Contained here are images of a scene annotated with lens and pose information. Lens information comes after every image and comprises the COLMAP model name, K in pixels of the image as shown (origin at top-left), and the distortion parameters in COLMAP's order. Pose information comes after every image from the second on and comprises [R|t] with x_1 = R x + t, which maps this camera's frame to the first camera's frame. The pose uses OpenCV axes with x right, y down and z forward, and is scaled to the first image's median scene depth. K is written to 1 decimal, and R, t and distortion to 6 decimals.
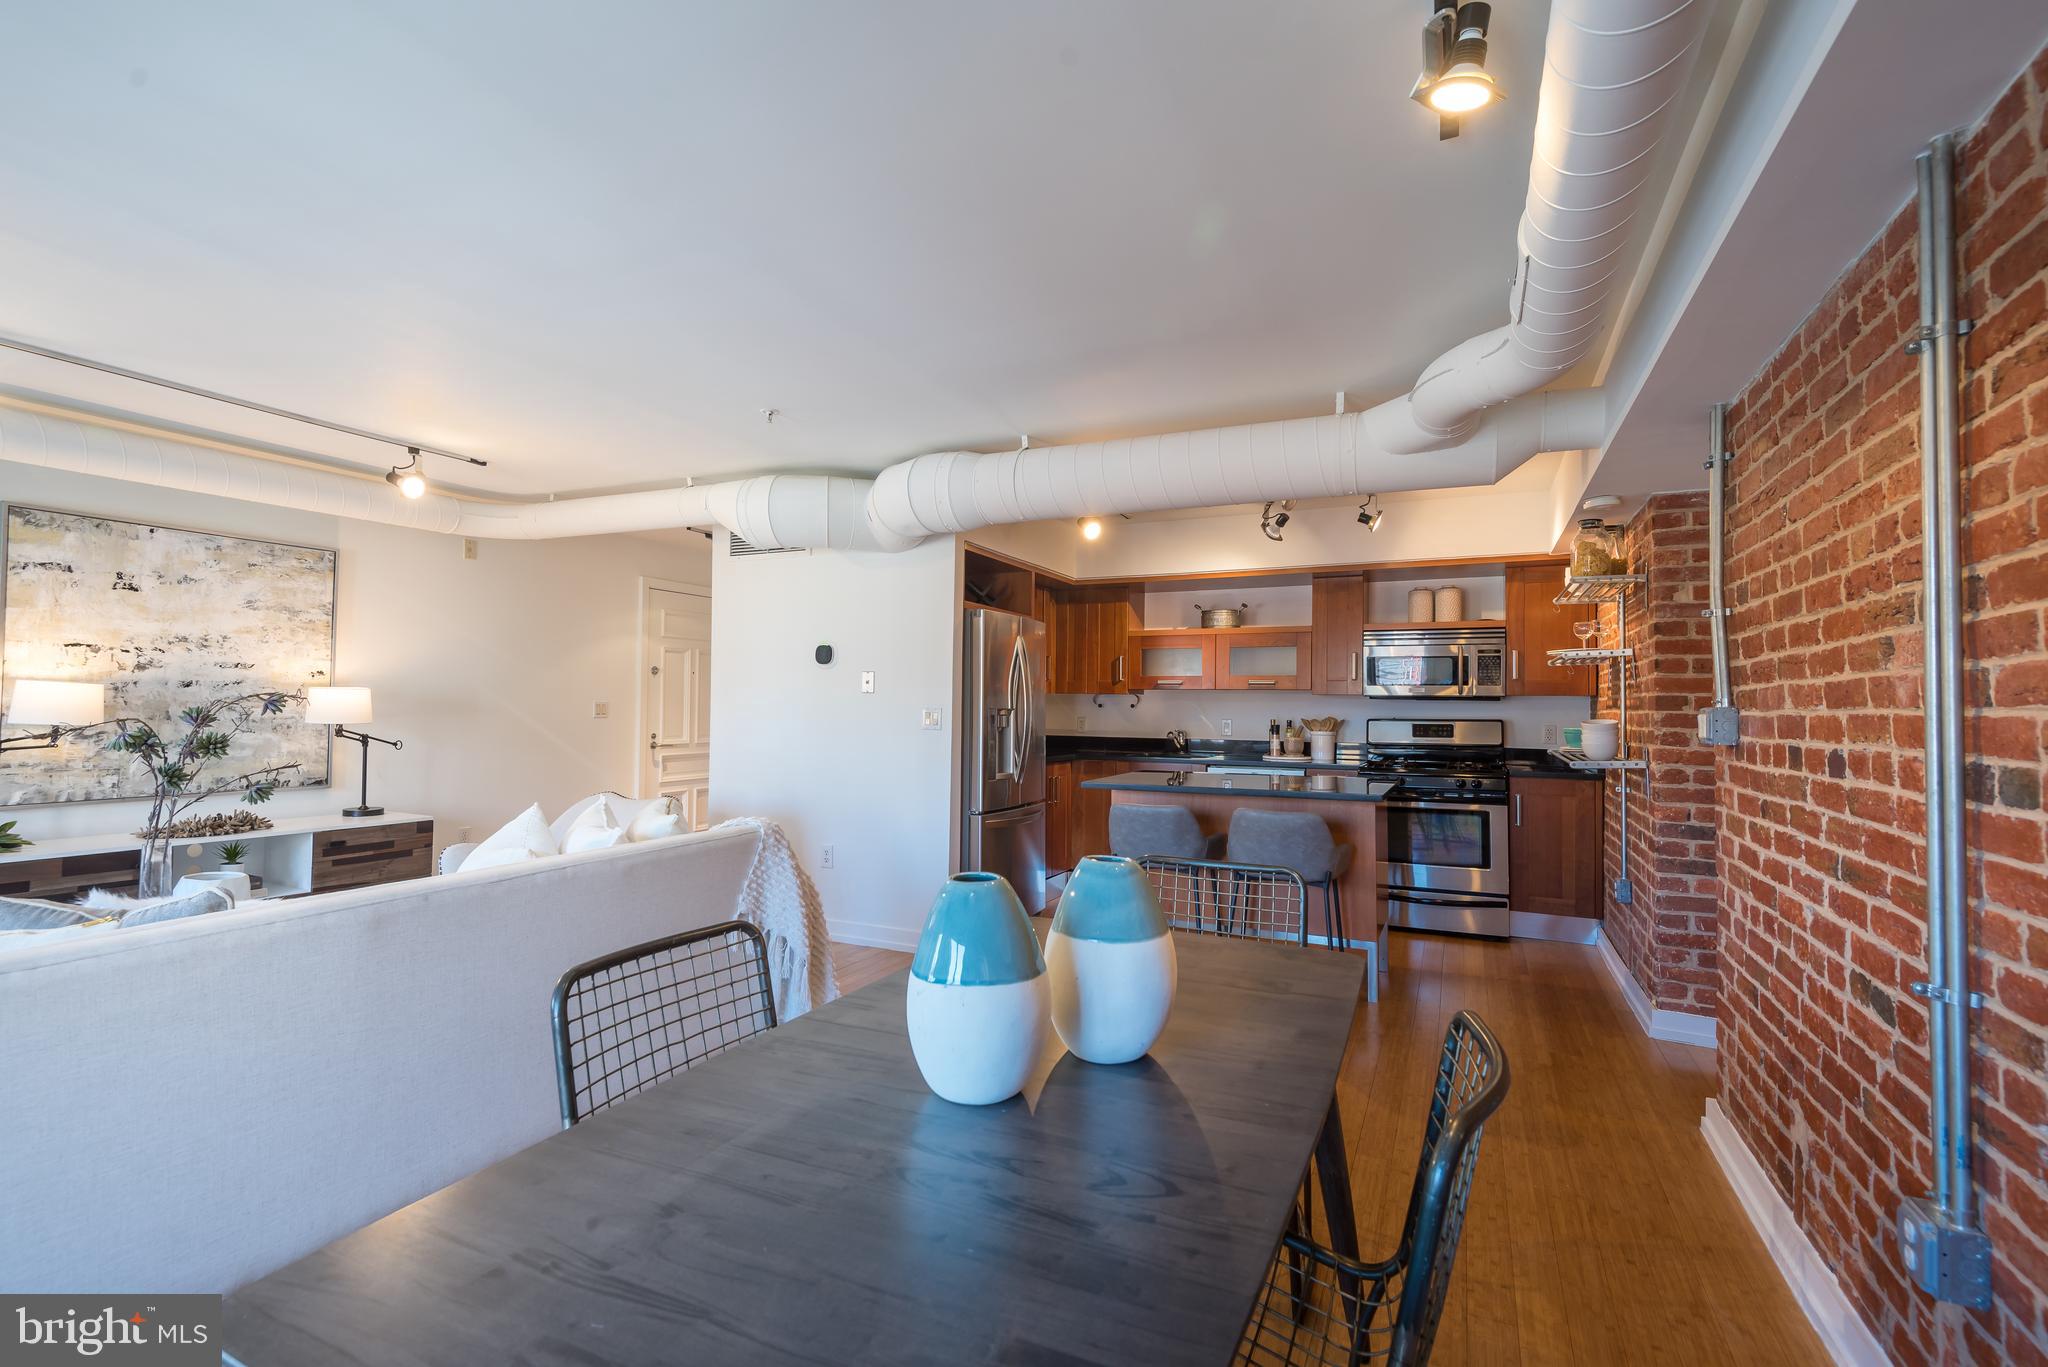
lens RADIAL K [[918.8, 0, 1013.6], [0, 918.8, 685.4], [0, 0, 1]] dist [0.015890, -0.013636]
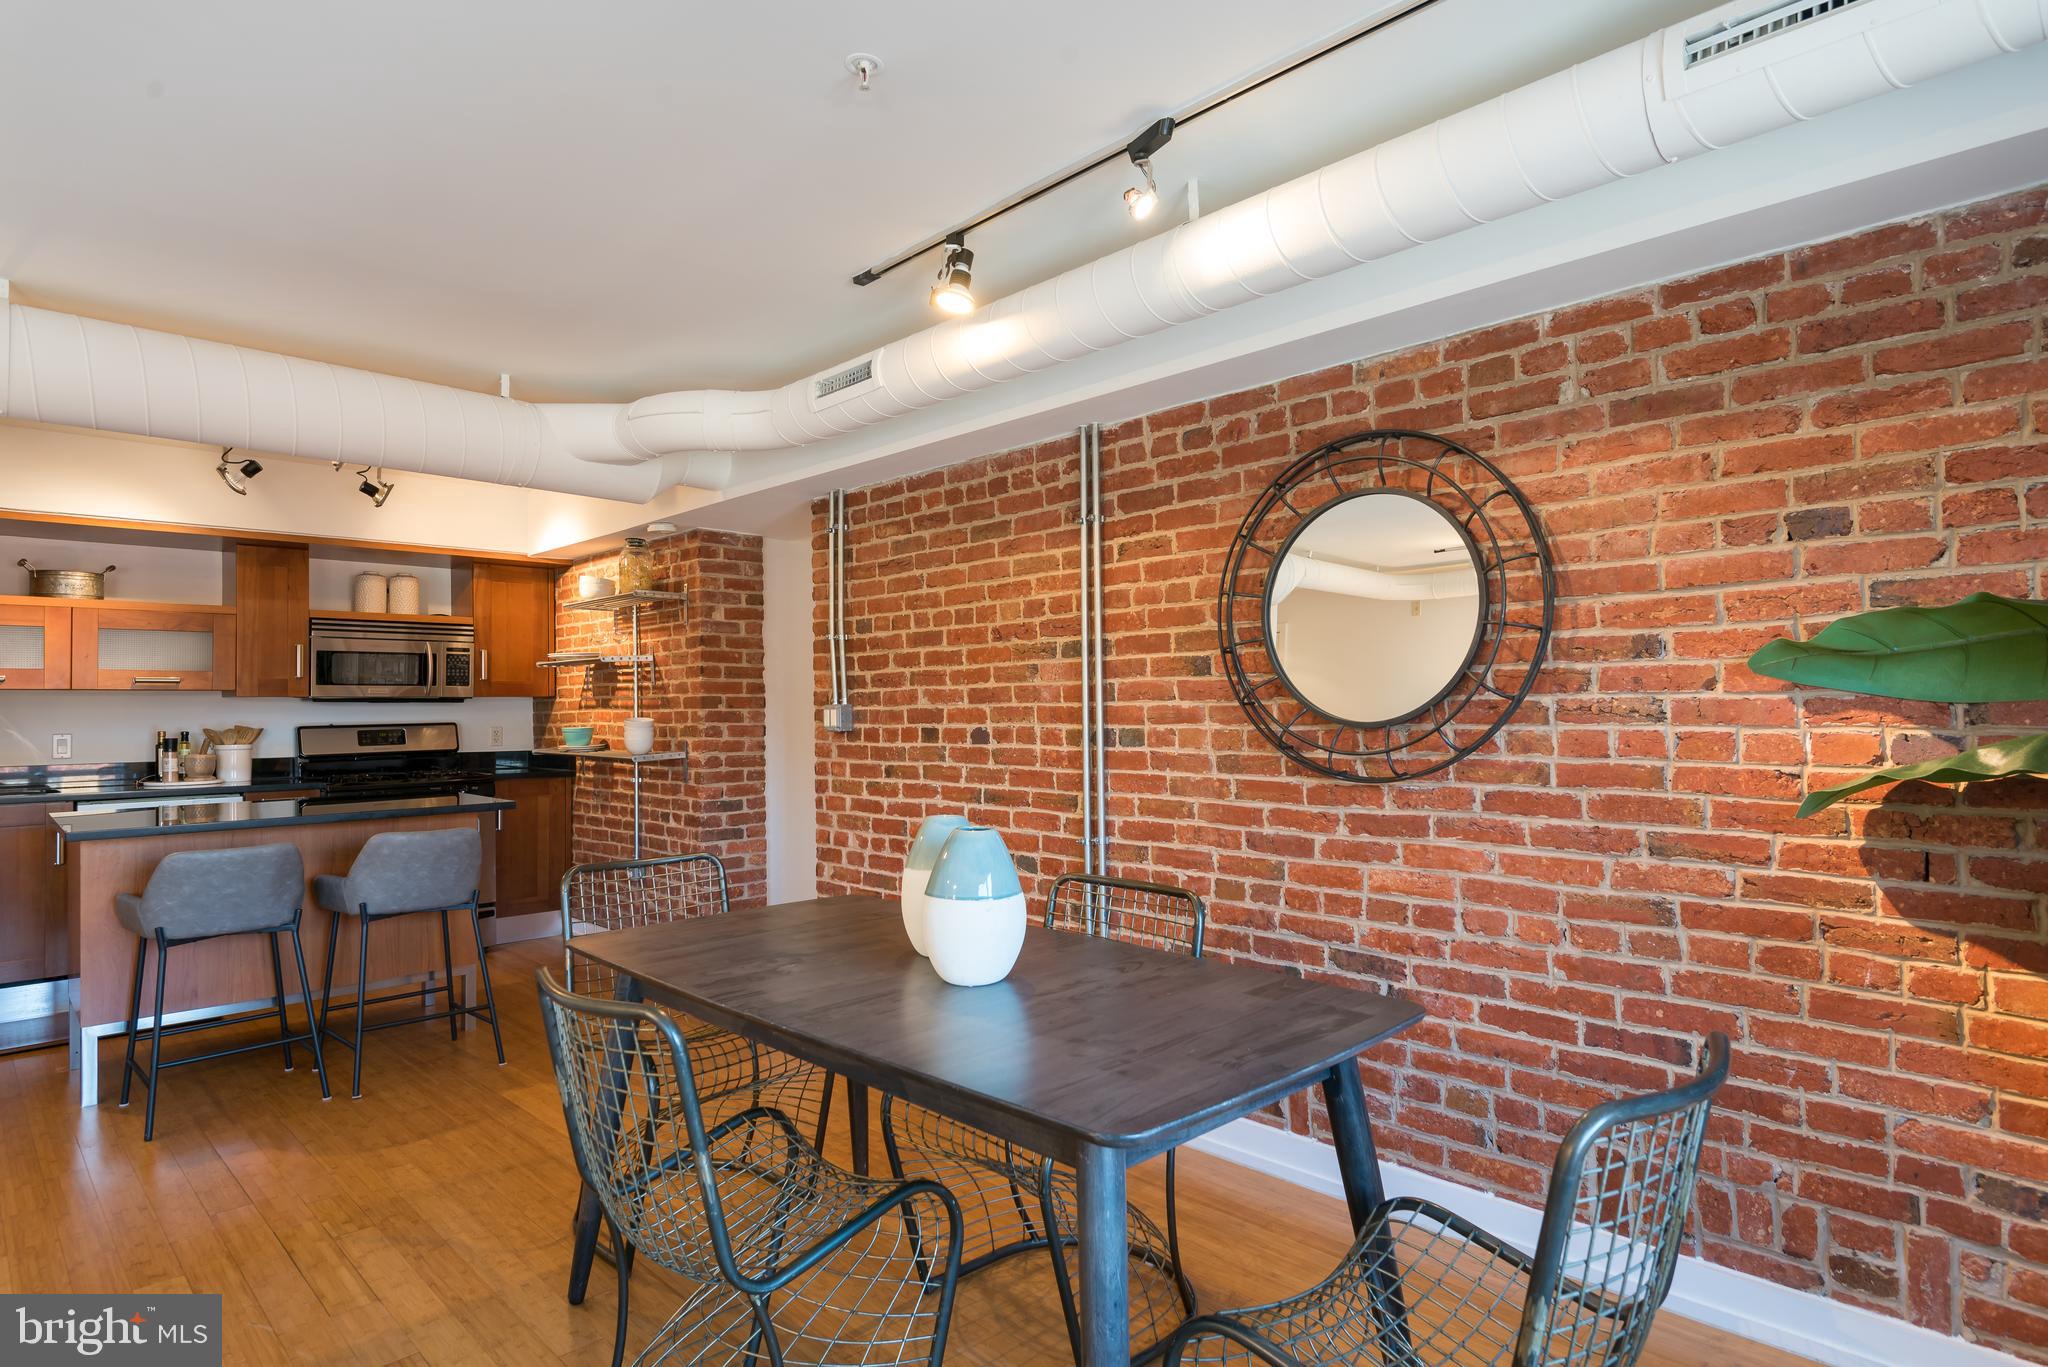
lens RADIAL K [[1121.5, 0, 992.1], [0, 1121.5, 694.0], [0, 0, 1]] dist [0.022958, -0.014430]
pose [[0.364635, -0.001752, 0.931149, -0.372601], [-0.006621, 0.999968, 0.004474, -0.000714], [-0.931127, -0.007797, 0.364612, 0.081061]]
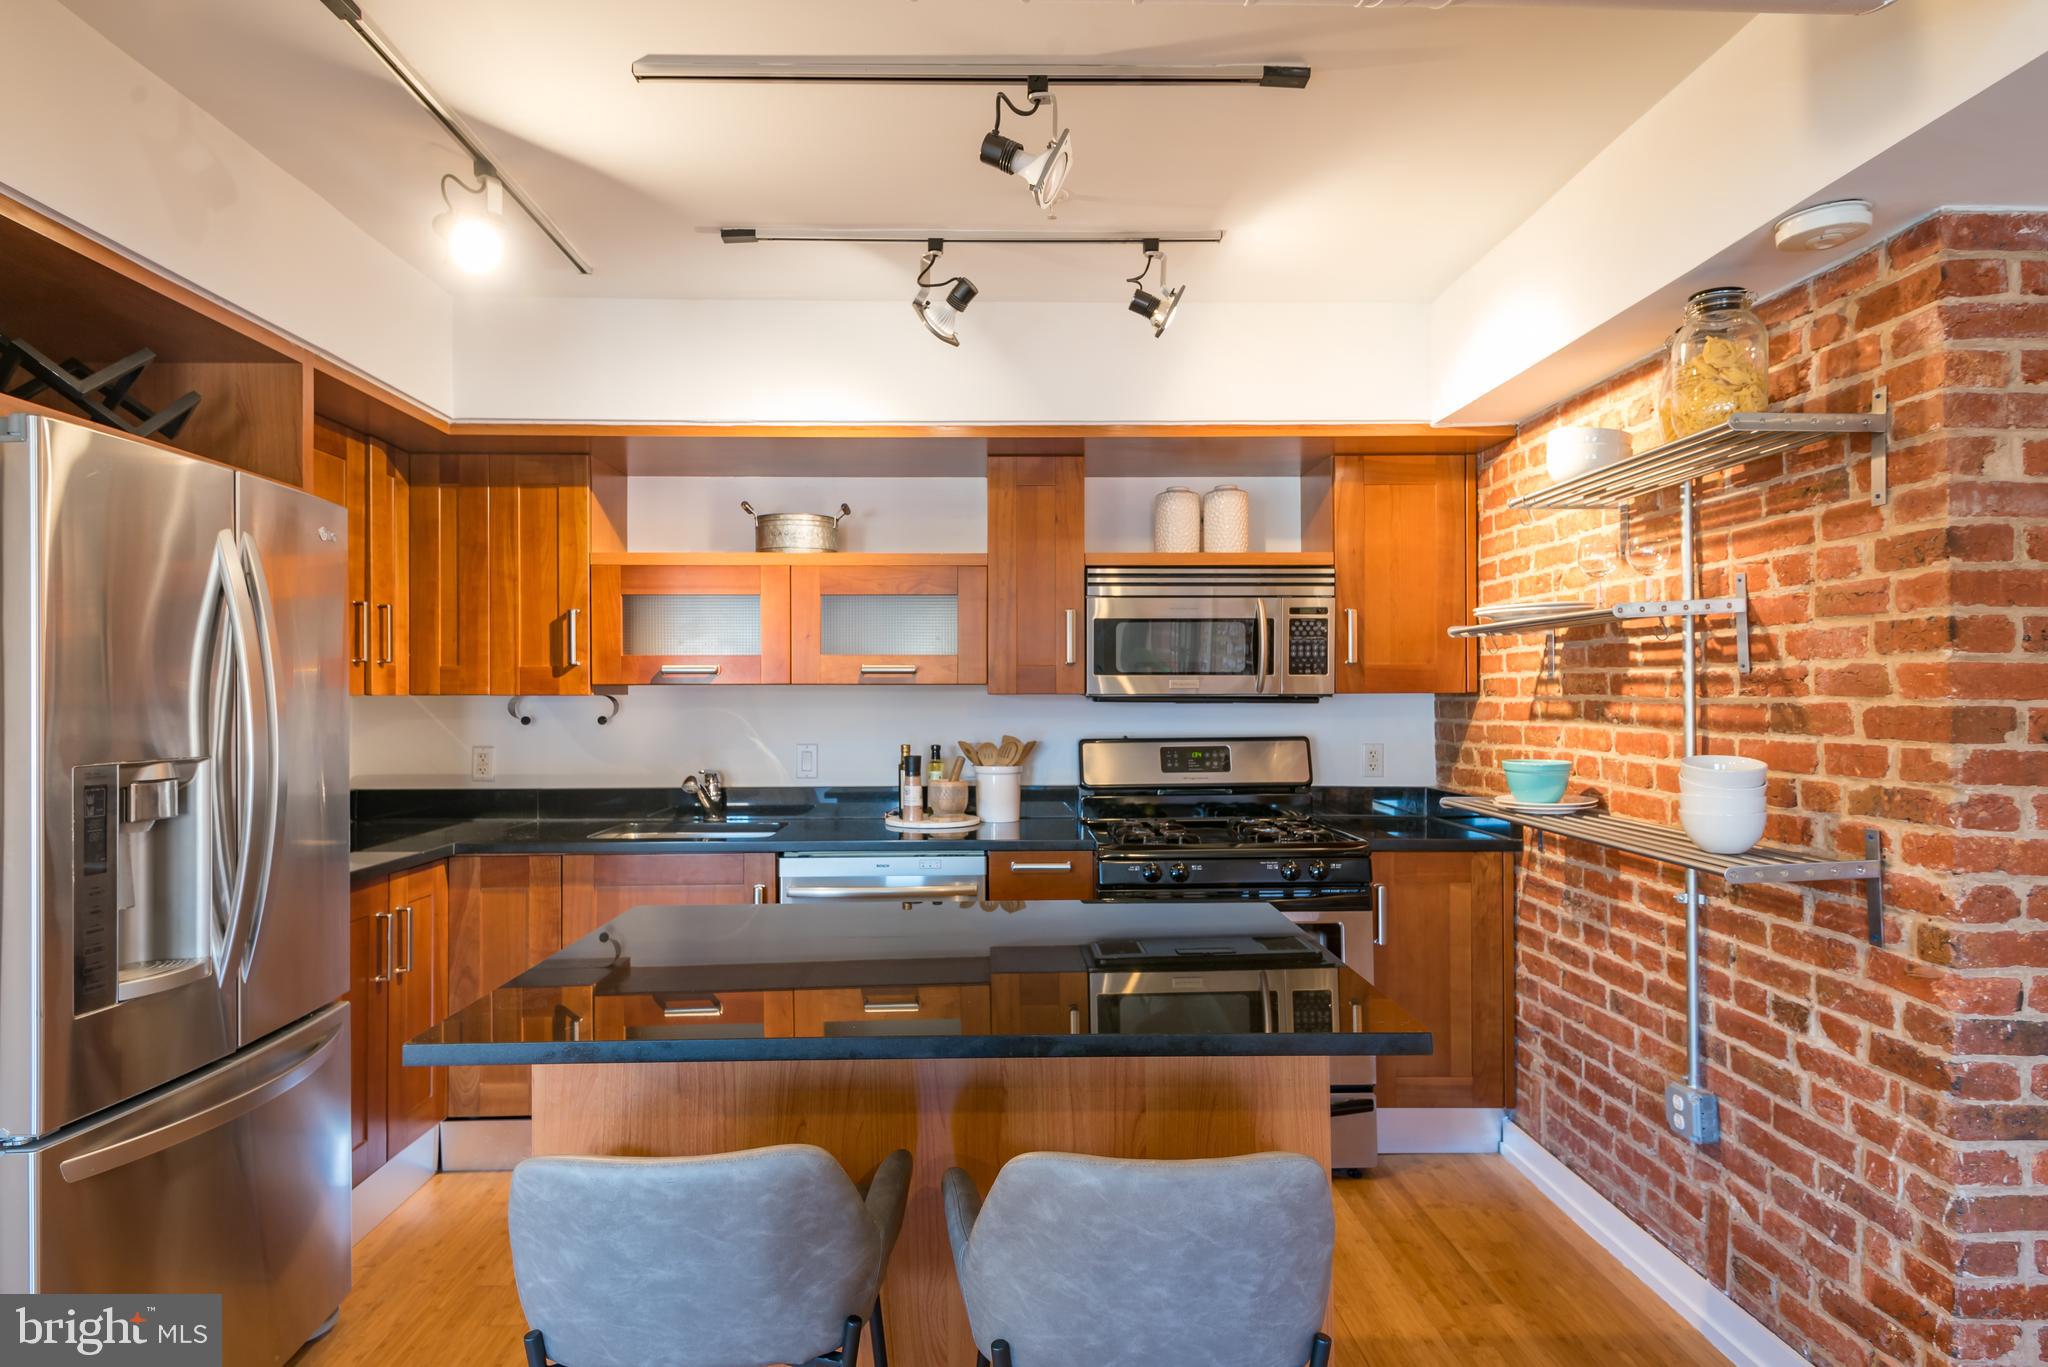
lens RADIAL K [[1121.5, 0, 1034.2], [0, 1121.5, 688.9], [0, 0, 1]] dist [0.022958, -0.014430]
pose [[0.884126, -0.009743, 0.467147, 0.075711], [0.001068, 0.999822, 0.018832, -0.004564], [-0.467248, -0.016151, 0.883979, 0.529140]]
